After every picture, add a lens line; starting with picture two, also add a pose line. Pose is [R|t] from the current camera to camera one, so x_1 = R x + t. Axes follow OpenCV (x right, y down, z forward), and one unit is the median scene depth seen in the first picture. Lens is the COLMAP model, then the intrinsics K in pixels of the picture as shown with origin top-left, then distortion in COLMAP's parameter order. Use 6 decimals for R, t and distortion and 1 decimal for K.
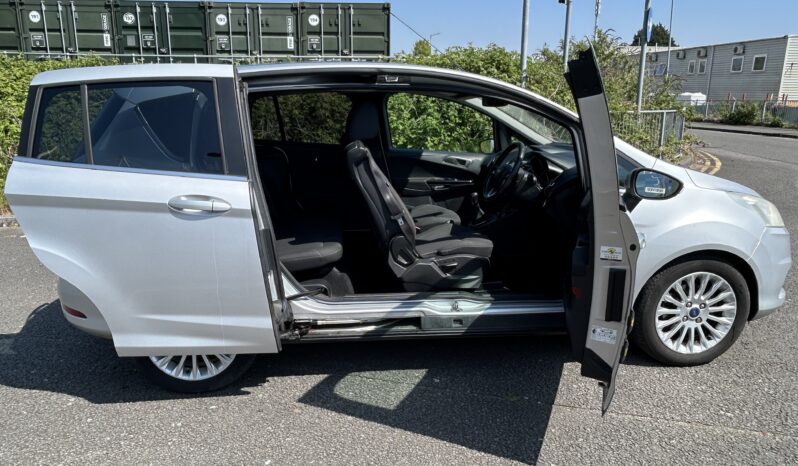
lens RADIAL K [[531.3, 0, 398.3], [0, 531.3, 232.7], [0, 0, 1]] dist [-0.025064, -0.003562]
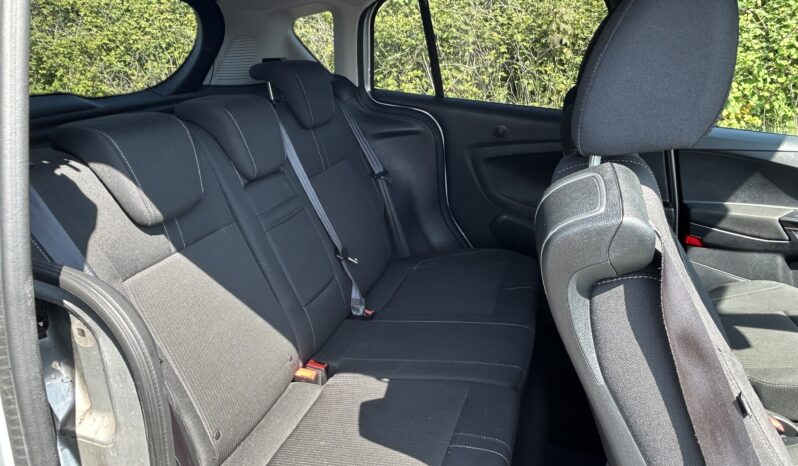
lens RADIAL K [[531.3, 0, 398.4], [0, 531.3, 232.7], [0, 0, 1]] dist [-0.025064, -0.003562]
pose [[0.906108, 0.144969, -0.397431, -0.024645], [-0.093994, 0.984960, 0.144981, -0.063354], [0.412472, -0.094012, 0.906106, 0.293055]]
